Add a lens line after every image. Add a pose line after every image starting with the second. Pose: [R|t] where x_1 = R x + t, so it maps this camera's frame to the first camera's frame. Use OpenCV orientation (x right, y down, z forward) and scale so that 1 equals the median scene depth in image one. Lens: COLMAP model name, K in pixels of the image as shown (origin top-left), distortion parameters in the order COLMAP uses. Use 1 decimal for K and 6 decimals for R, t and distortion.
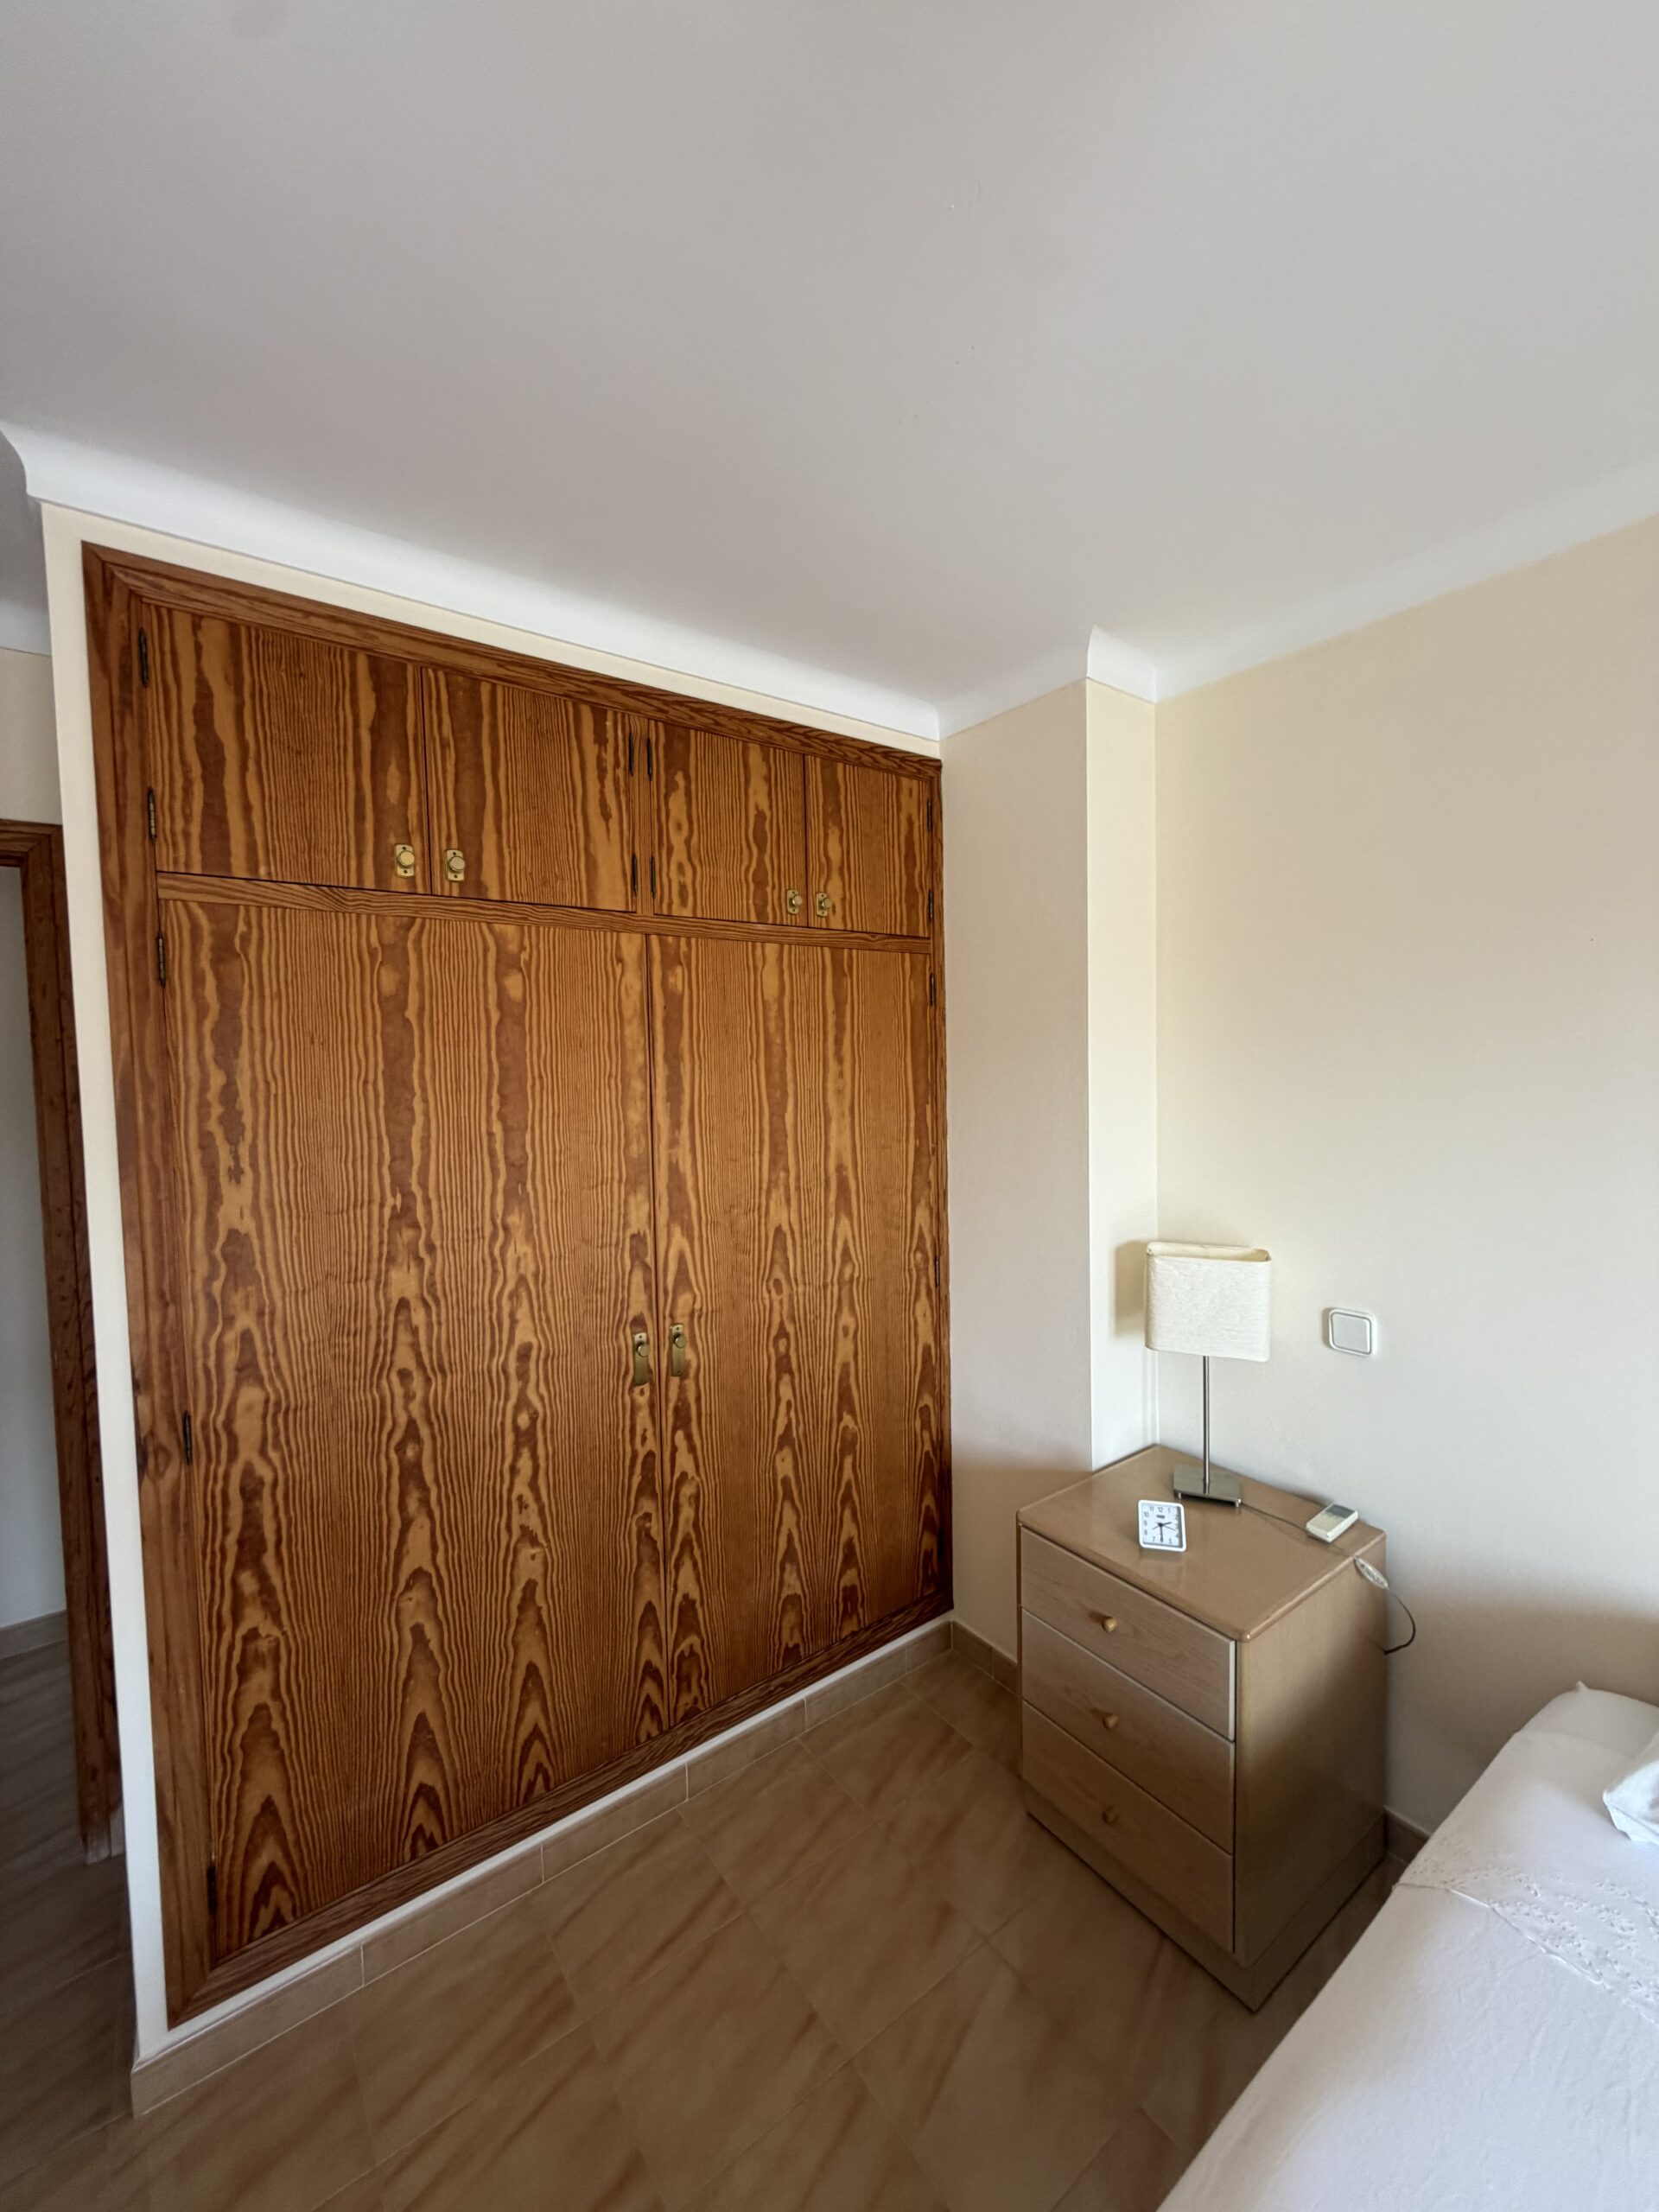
lens RADIAL K [[881.6, 0, 834.1], [0, 881.6, 1105.3], [0, 0, 1]] dist [0.000946, 0.000311]
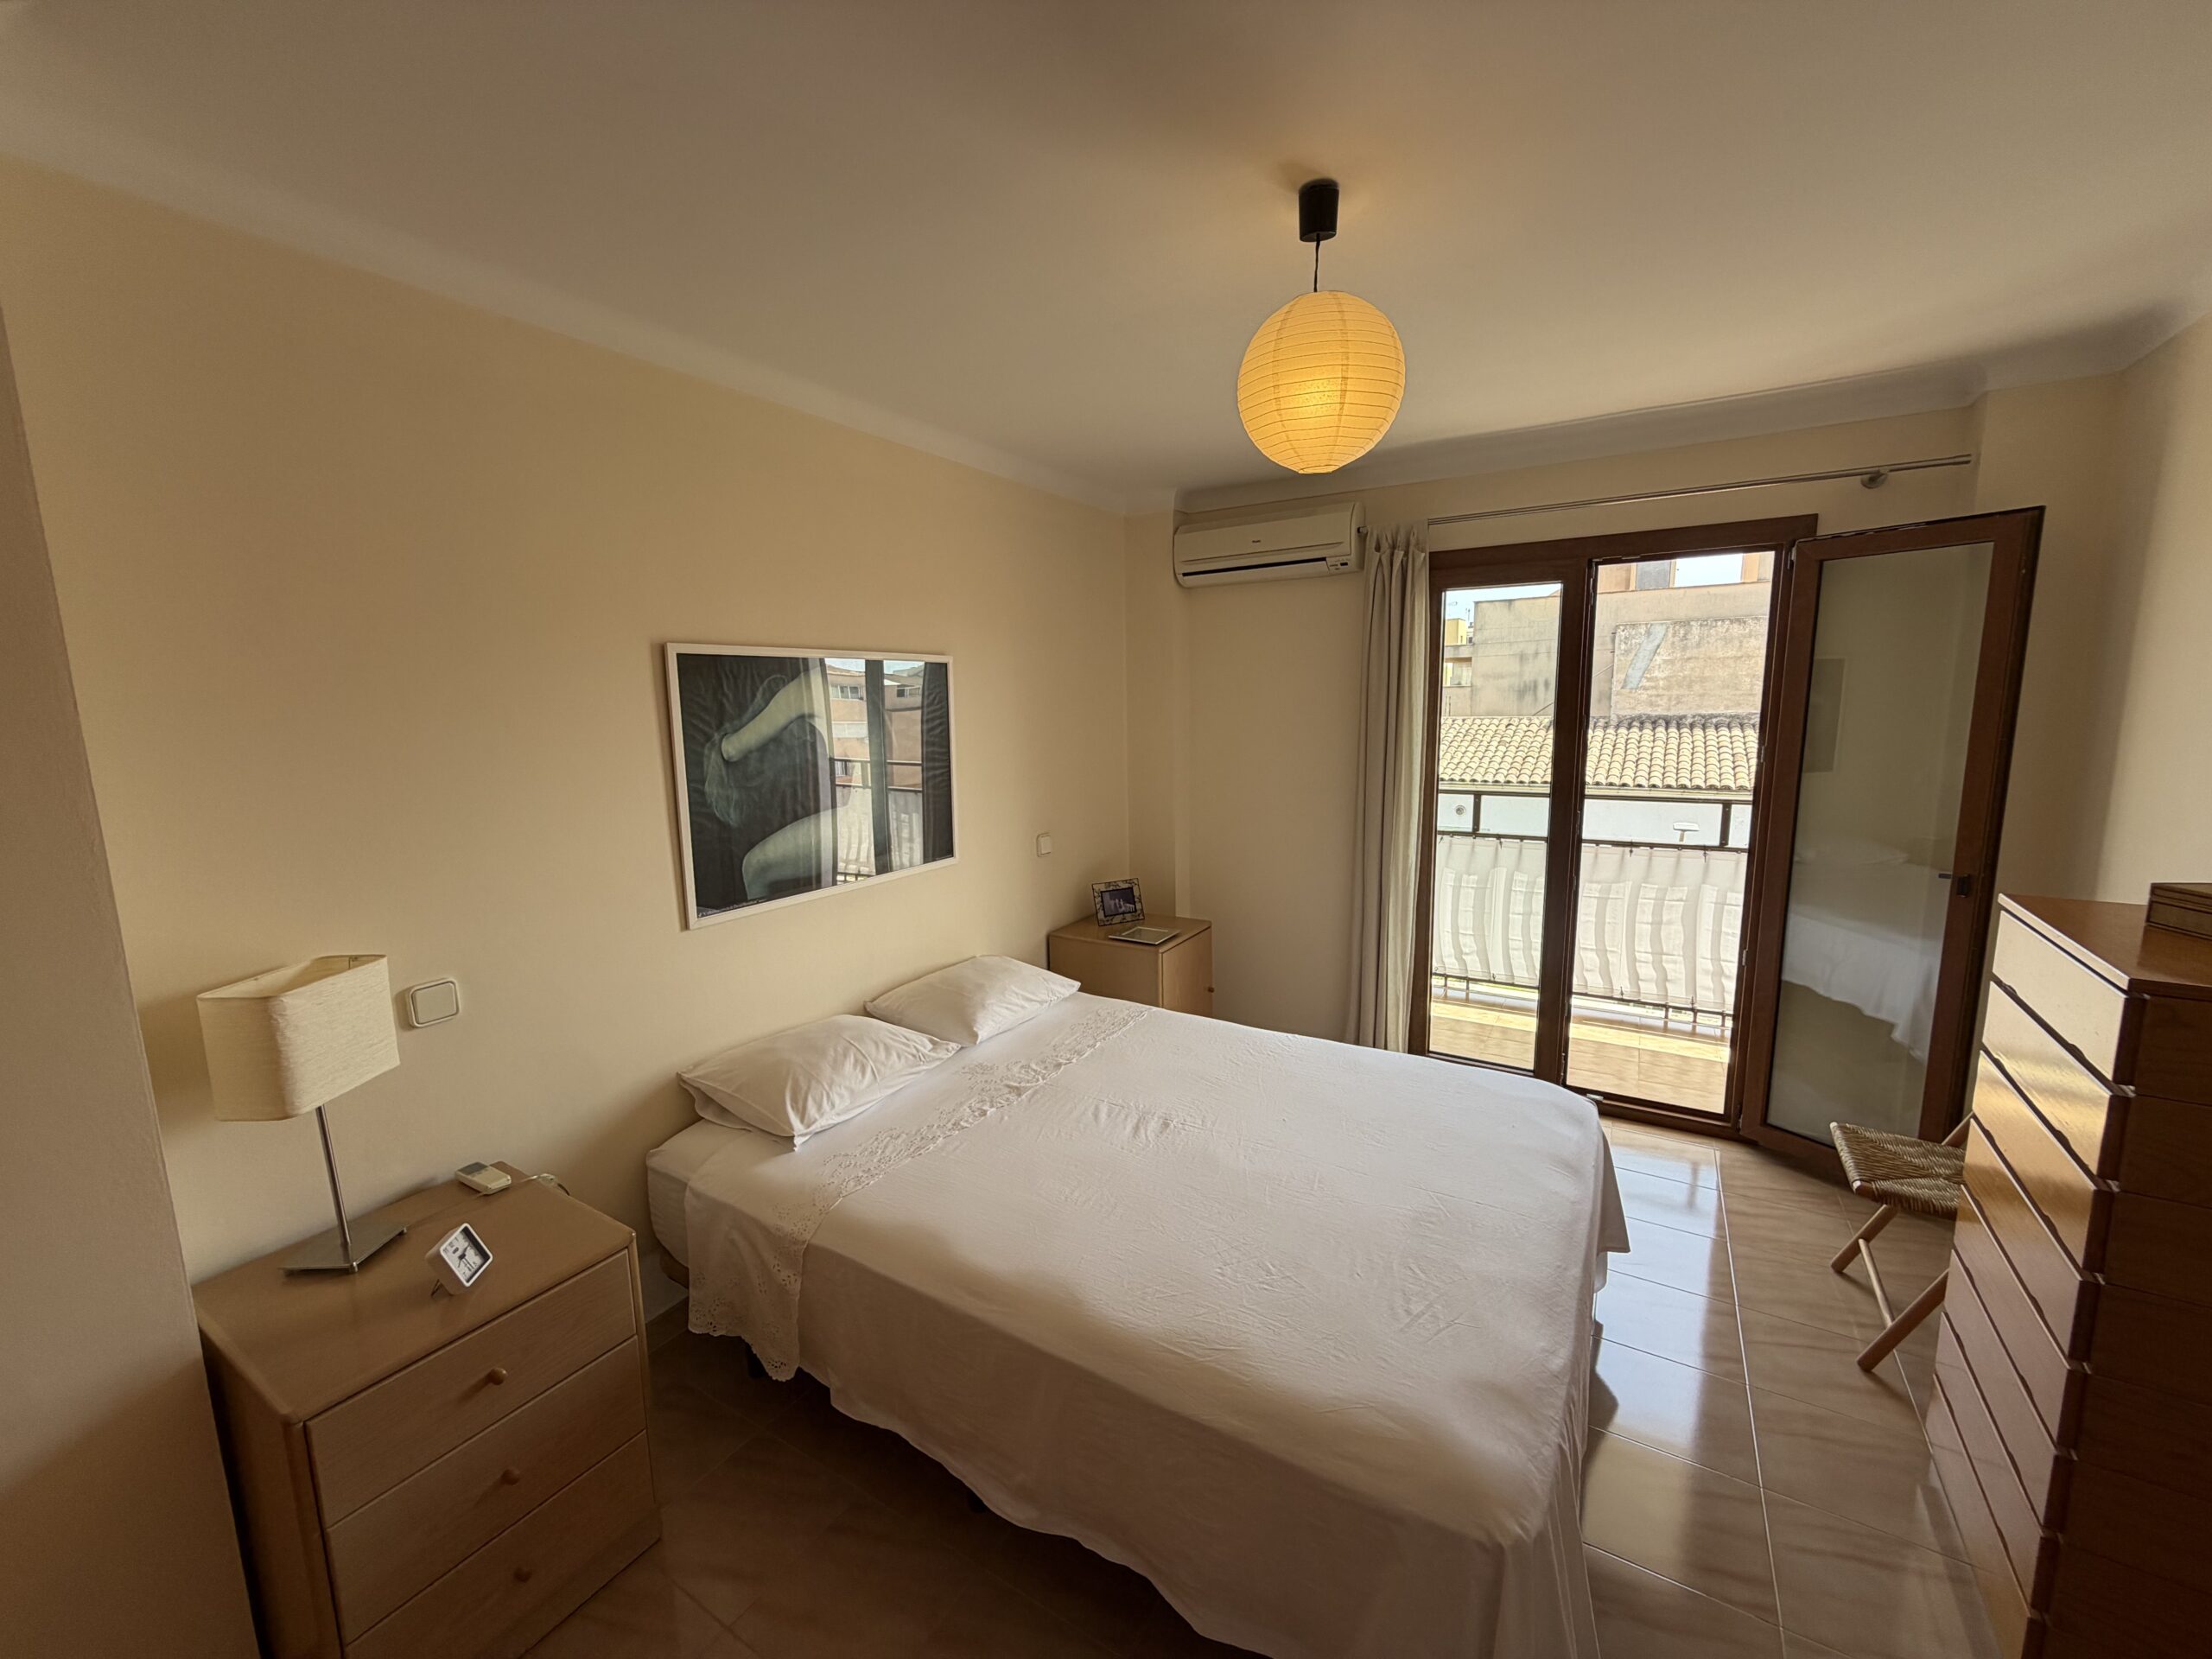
lens RADIAL K [[881.6, 0, 1103.1], [0, 881.6, 825.0], [0, 0, 1]] dist [0.000946, 0.000311]
pose [[-0.382896, -0.099216, 0.918448, -0.641888], [0.073299, 0.987818, 0.137268, -0.026676], [-0.920879, 0.119881, -0.370959, 0.676926]]
